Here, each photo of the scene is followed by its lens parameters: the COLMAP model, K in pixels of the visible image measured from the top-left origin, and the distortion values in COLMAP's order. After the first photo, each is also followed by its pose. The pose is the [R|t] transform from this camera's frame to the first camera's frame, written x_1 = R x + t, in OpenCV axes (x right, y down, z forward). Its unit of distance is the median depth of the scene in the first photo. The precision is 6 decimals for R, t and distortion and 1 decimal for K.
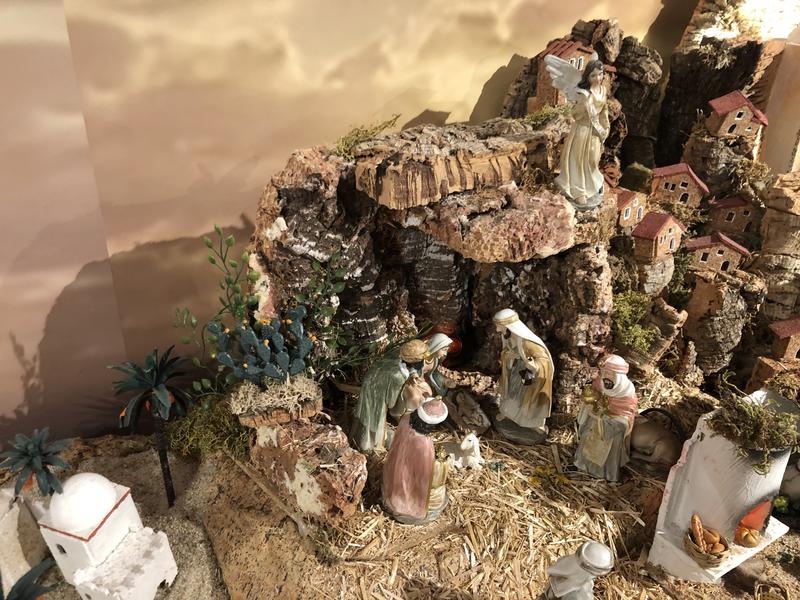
lens RADIAL K [[648.4, 0, 400.0], [0, 648.4, 300.0], [0, 0, 1]] dist [0.013185, -0.008691]
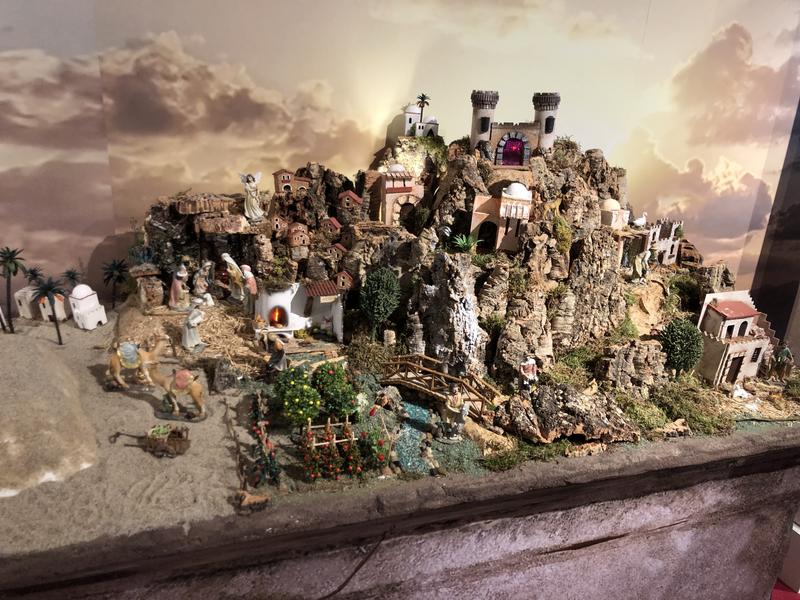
lens RADIAL K [[648.4, 0, 400.0], [0, 648.4, 300.0], [0, 0, 1]] dist [0.013185, -0.008691]
pose [[0.979353, 0.074888, -0.187773, 1.444083], [-0.106459, 0.980677, -0.164131, 0.596173], [0.171853, 0.180732, 0.968402, -1.618432]]
